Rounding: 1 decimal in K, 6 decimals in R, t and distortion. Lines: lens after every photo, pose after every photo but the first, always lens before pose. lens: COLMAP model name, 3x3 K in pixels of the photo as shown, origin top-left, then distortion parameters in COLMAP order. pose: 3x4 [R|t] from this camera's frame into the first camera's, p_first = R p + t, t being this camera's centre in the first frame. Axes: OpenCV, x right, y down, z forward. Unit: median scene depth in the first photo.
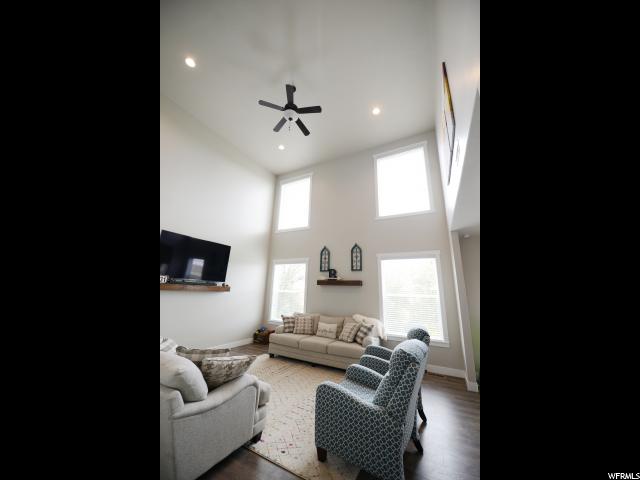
lens RADIAL K [[208.4, 0, 321.0], [0, 208.4, 237.4], [0, 0, 1]] dist [-0.017299, -0.000867]
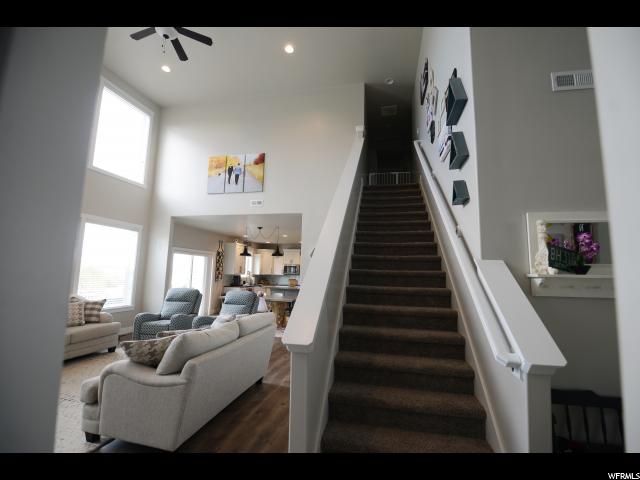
lens RADIAL K [[276.7, 0, 325.4], [0, 276.7, 240.4], [0, 0, 1]] dist [-0.005762, -0.006472]
pose [[-0.283036, 0.075701, 0.956117, -1.199288], [-0.271162, 0.949893, -0.155479, 0.114307], [-0.919979, -0.303269, -0.248327, 0.519525]]
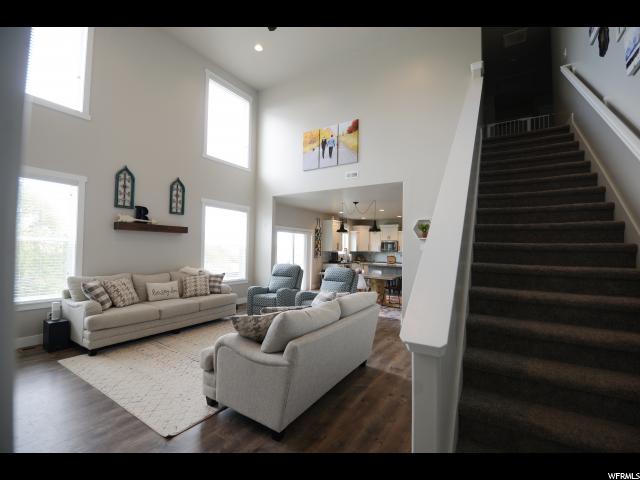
lens RADIAL K [[276.7, 0, 322.5], [0, 276.7, 241.1], [0, 0, 1]] dist [-0.005762, -0.006472]
pose [[0.062380, -0.003473, 0.998046, -1.089500], [-0.265265, 0.963969, 0.019934, 0.124850], [-0.962155, -0.265991, 0.059211, 0.522714]]
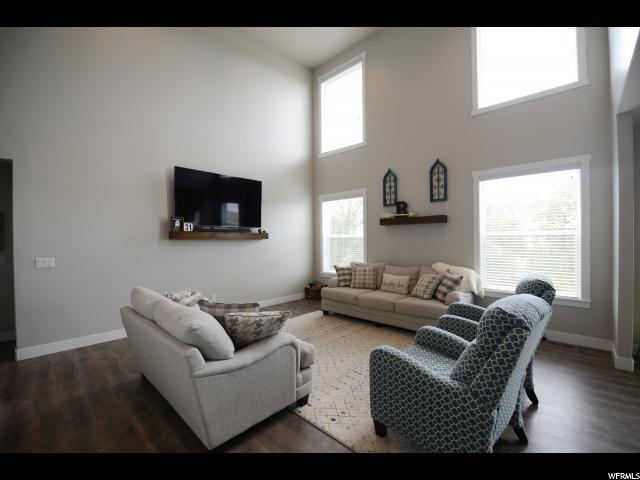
lens RADIAL K [[276.7, 0, 324.8], [0, 276.7, 239.5], [0, 0, 1]] dist [-0.005762, -0.006472]
pose [[0.968569, -0.039563, -0.245578, 0.040491], [0.100264, 0.965610, 0.239885, 0.039660], [0.227642, -0.256968, 0.939227, 0.066224]]
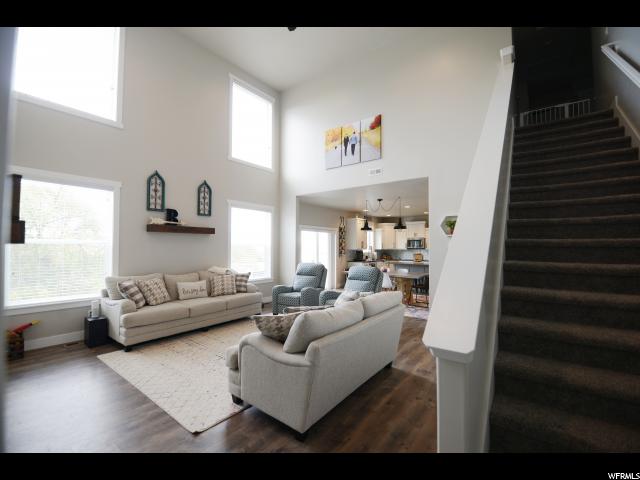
lens RADIAL K [[276.7, 0, 323.9], [0, 276.7, 240.5], [0, 0, 1]] dist [-0.005762, -0.006472]
pose [[0.147511, -0.008428, 0.989025, -1.080229], [-0.247972, 0.967711, 0.045231, 0.121328], [-0.957471, -0.251922, 0.140658, 0.515756]]
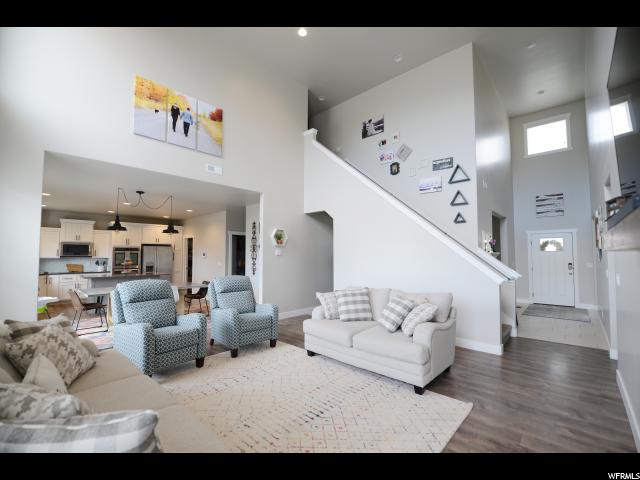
lens RADIAL K [[276.7, 0, 323.8], [0, 276.7, 243.4], [0, 0, 1]] dist [-0.005762, -0.006472]
pose [[-0.967536, -0.020559, 0.251896, -0.446175], [-0.092359, 0.956512, -0.276686, 0.396068], [-0.235253, -0.290968, -0.927358, 1.482136]]
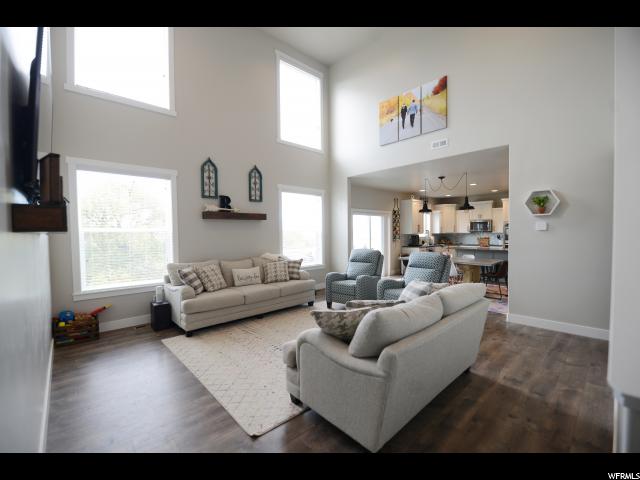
lens RADIAL K [[276.7, 0, 321.3], [0, 276.7, 240.8], [0, 0, 1]] dist [-0.005762, -0.006472]
pose [[0.320451, -0.064500, 0.945067, -0.996827], [-0.217506, 0.966013, 0.139681, 0.138916], [-0.921956, -0.250318, 0.295531, 0.565275]]
